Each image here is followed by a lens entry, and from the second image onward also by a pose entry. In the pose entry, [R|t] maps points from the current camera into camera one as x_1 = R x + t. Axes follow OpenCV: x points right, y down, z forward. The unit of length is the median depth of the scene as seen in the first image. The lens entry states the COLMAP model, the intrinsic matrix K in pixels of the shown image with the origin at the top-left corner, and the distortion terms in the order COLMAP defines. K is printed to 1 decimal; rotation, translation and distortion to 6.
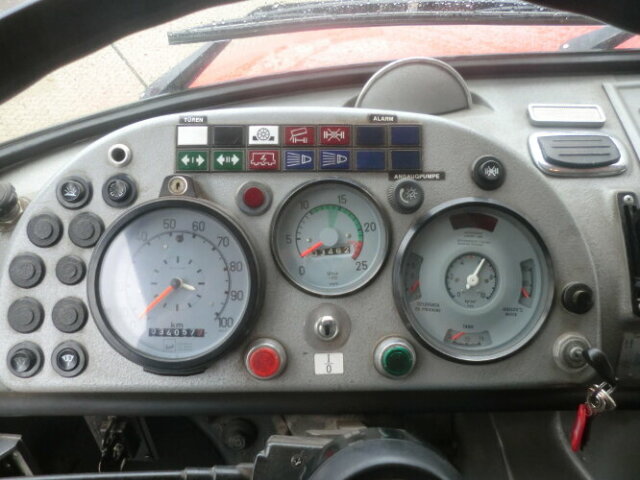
lens RADIAL K [[513.3, 0, 320.3], [0, 513.3, 242.4], [0, 0, 1]] dist [-0.045767, 0.036321]
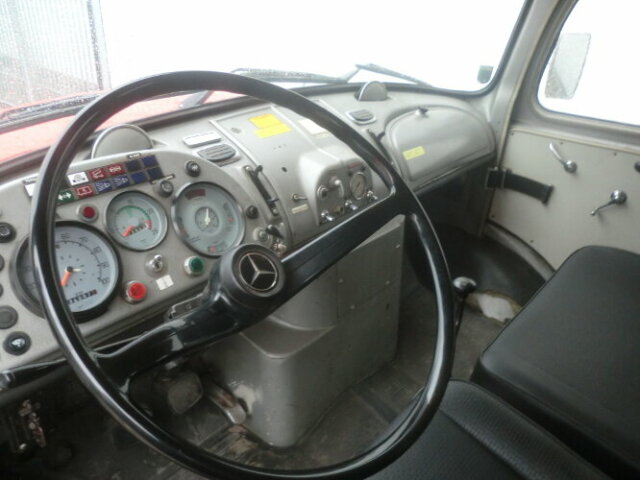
lens RADIAL K [[513.3, 0, 320.7], [0, 513.3, 239.5], [0, 0, 1]] dist [-0.045767, 0.036321]
pose [[0.664494, -0.320956, 0.674859, -0.794922], [0.398321, 0.916212, 0.043538, 0.234328], [-0.632288, 0.239880, 0.736661, -0.749224]]
